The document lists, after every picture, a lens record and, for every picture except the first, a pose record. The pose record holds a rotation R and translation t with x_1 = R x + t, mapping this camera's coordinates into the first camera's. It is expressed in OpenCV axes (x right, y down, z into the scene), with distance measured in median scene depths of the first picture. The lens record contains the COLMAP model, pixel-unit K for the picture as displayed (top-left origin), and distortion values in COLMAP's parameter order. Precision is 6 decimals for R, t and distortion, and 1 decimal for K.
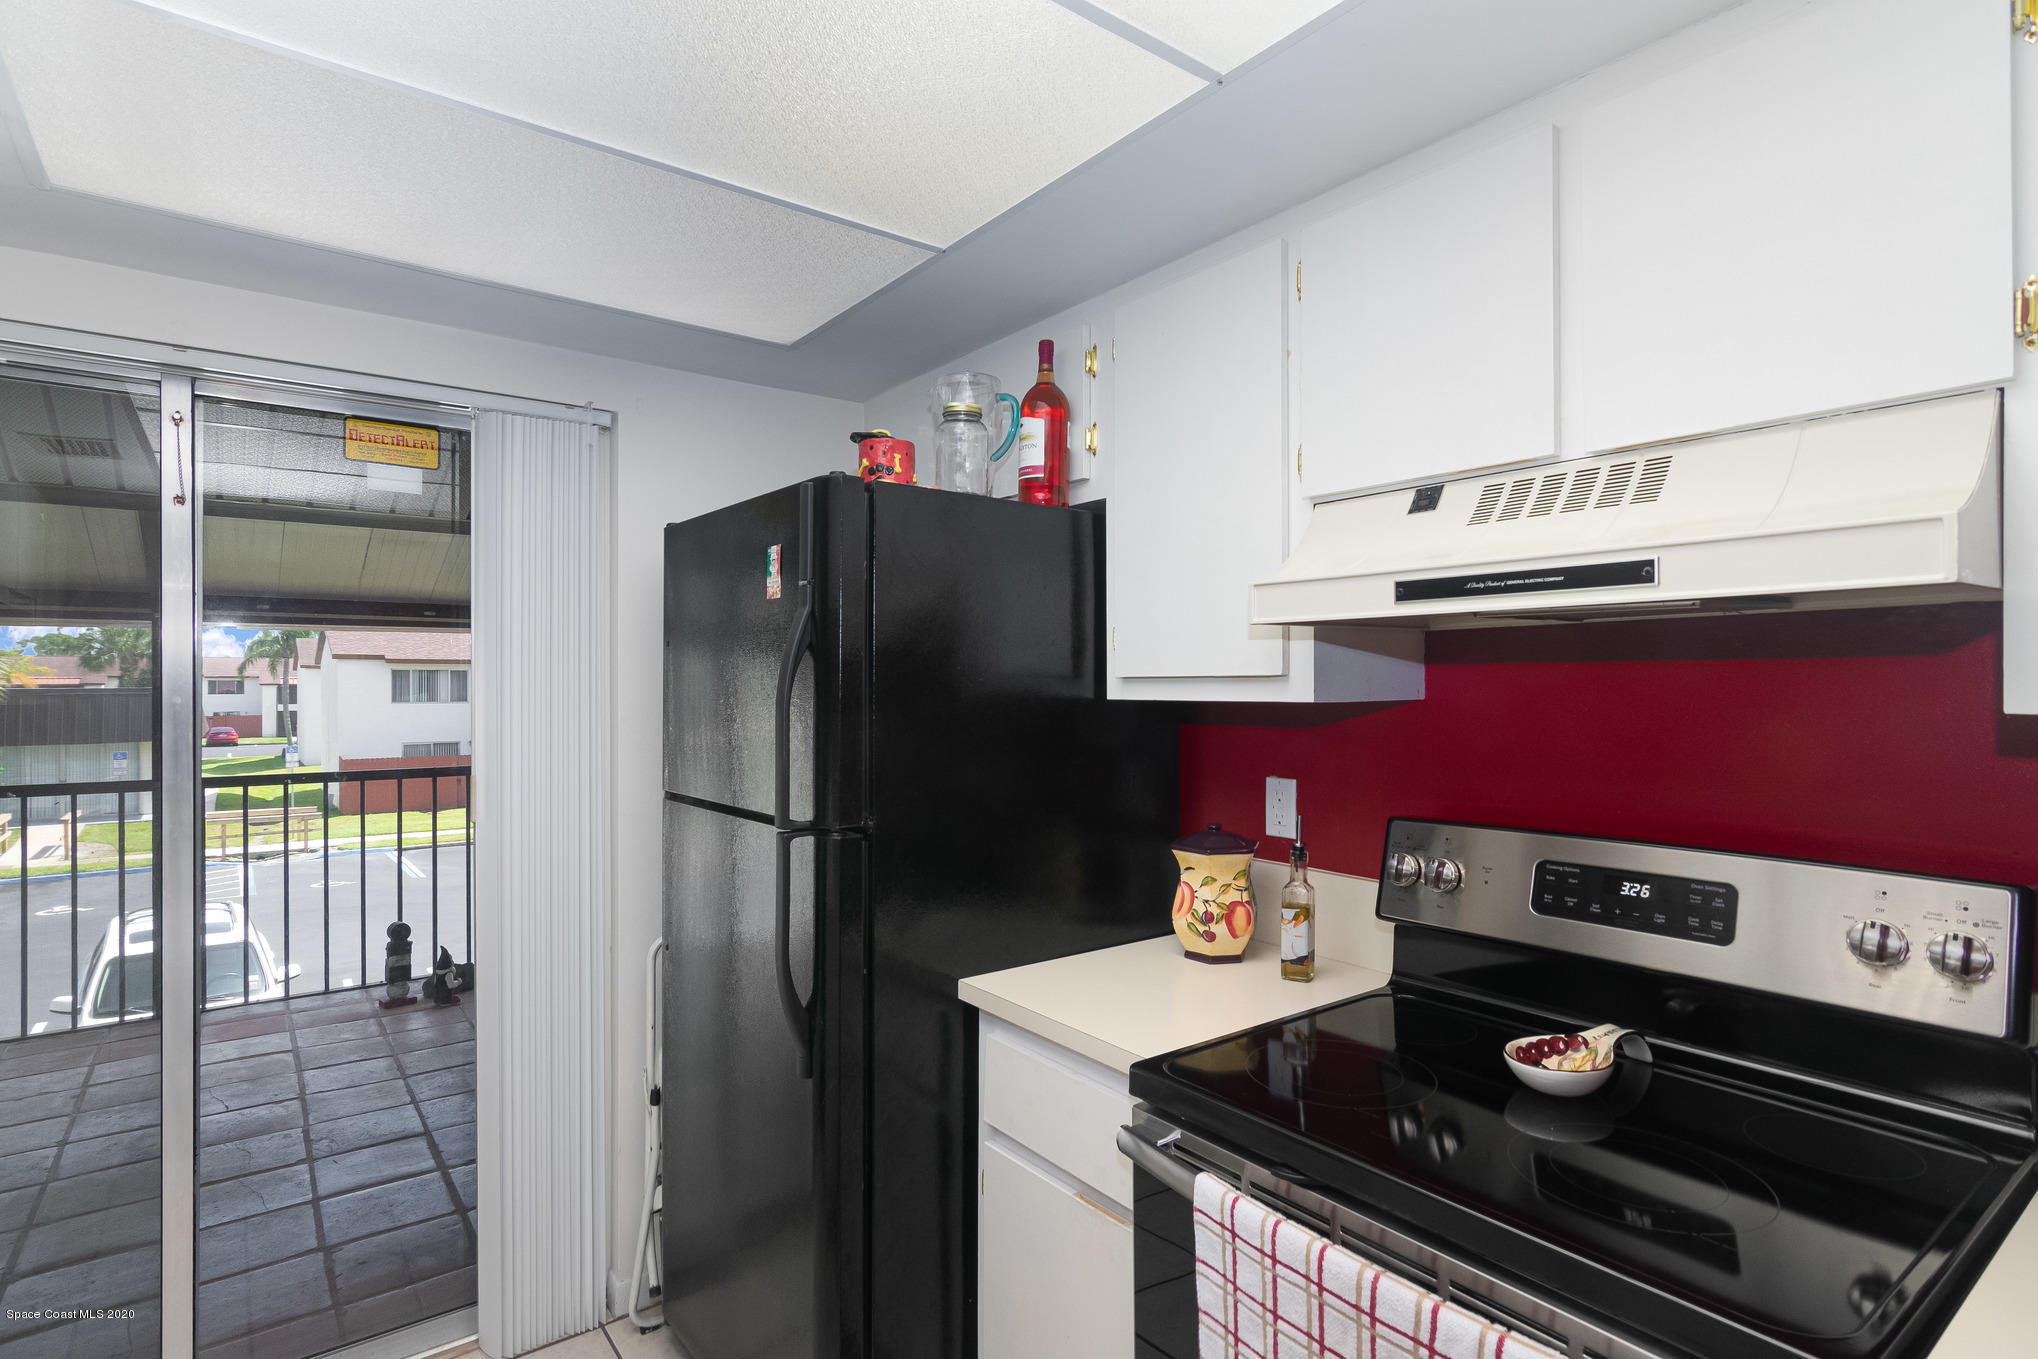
lens RADIAL K [[1022.9, 0, 1015.2], [0, 1022.9, 678.4], [0, 0, 1]] dist [0.004587, -0.000326]
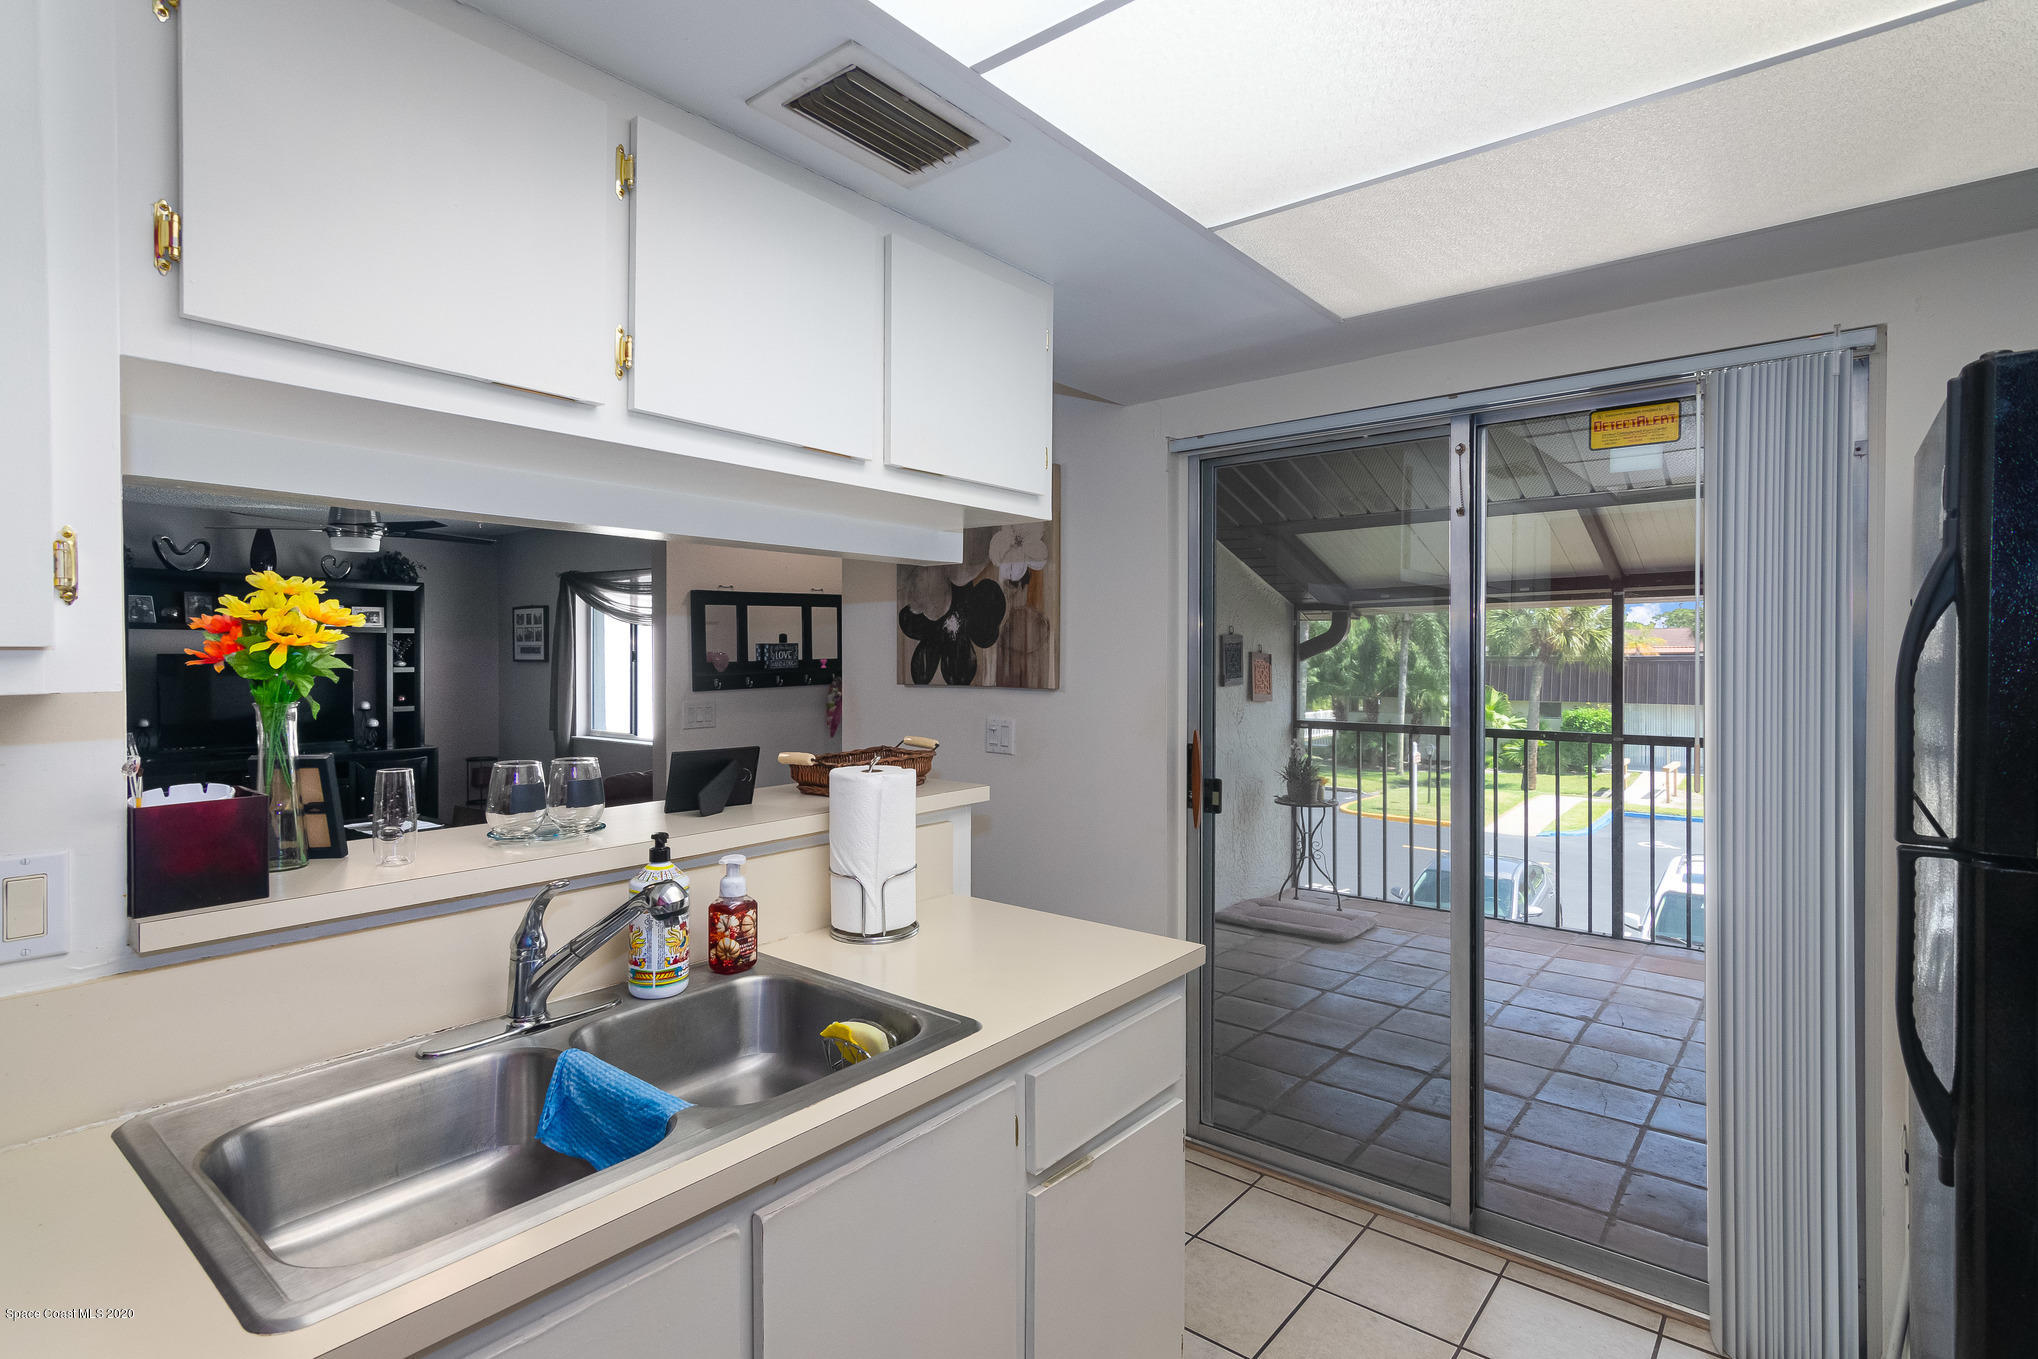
lens RADIAL K [[1022.9, 0, 1026.5], [0, 1022.9, 660.6], [0, 0, 1]] dist [0.004587, -0.000326]
pose [[0.230674, 0.004707, -0.973020, 0.243774], [0.008450, 0.999941, 0.006840, 0.000545], [0.972994, -0.009800, 0.230621, 0.126122]]
